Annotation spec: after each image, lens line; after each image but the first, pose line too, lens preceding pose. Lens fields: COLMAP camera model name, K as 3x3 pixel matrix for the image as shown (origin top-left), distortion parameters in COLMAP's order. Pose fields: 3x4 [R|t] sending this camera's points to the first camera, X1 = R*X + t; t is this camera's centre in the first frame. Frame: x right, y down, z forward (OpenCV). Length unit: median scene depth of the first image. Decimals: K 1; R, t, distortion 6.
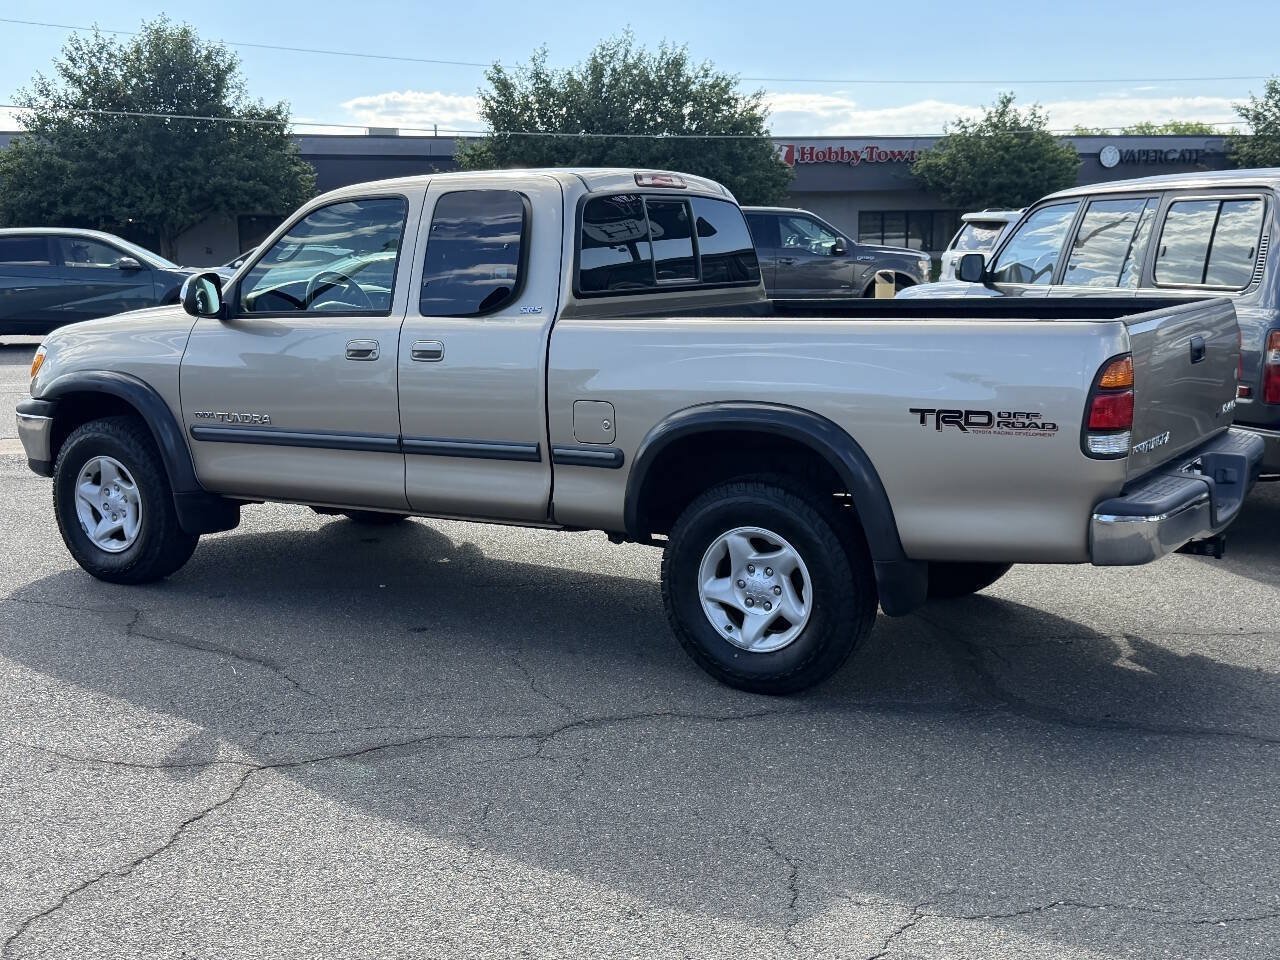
lens RADIAL K [[1481.6, 0, 635.1], [0, 1481.6, 481.8], [0, 0, 1]] dist [0.205437, -0.492914]
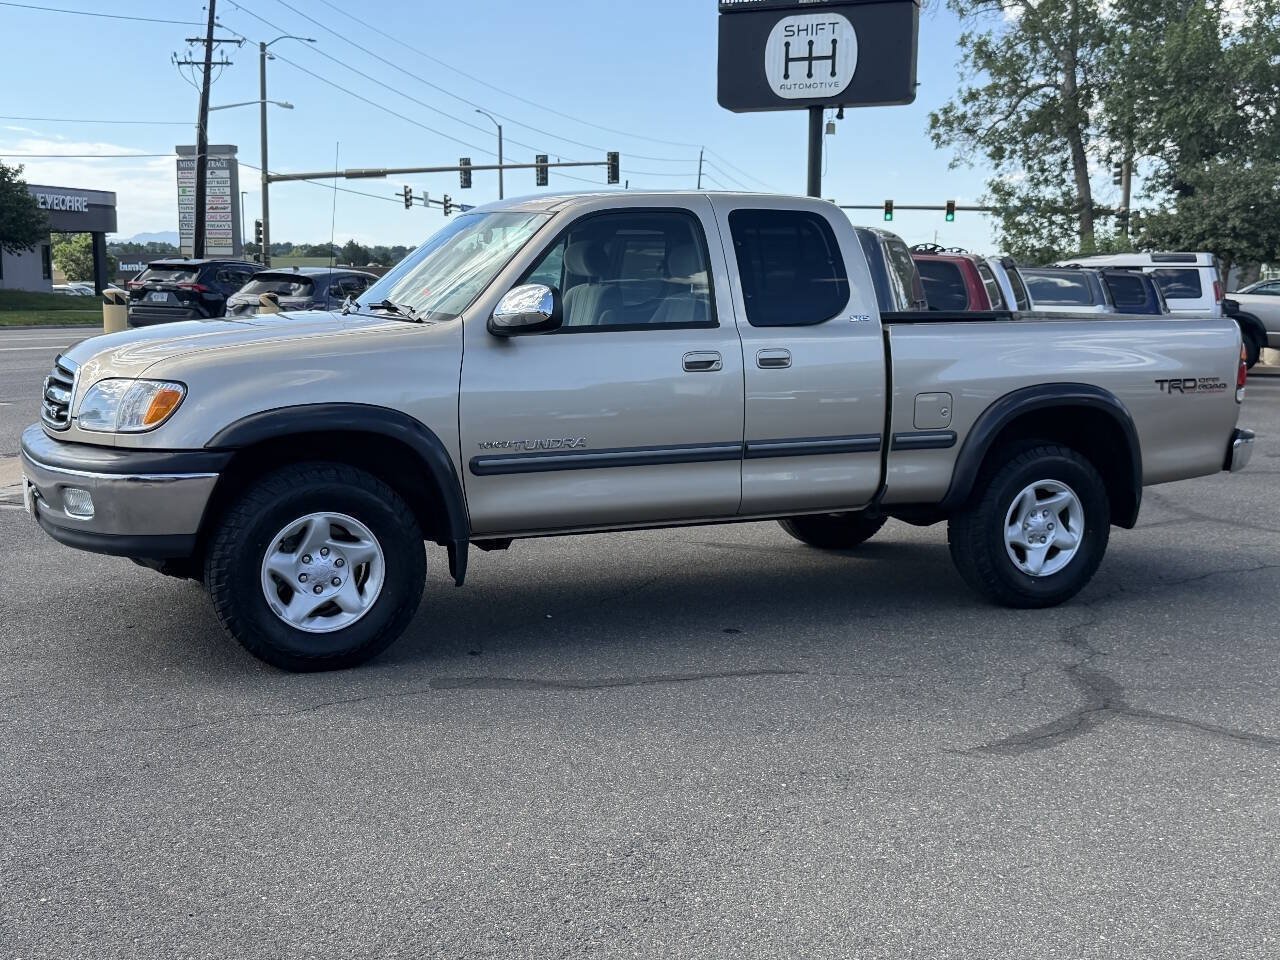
lens RADIAL K [[1480.8, 0, 638.8], [0, 1480.8, 482.4], [0, 0, 1]] dist [0.209792, -0.504662]
pose [[0.547789, -0.093401, 0.831386, -0.862561], [0.113607, 0.992848, 0.036687, -0.040083], [-0.828867, 0.074355, 0.554482, 0.401060]]
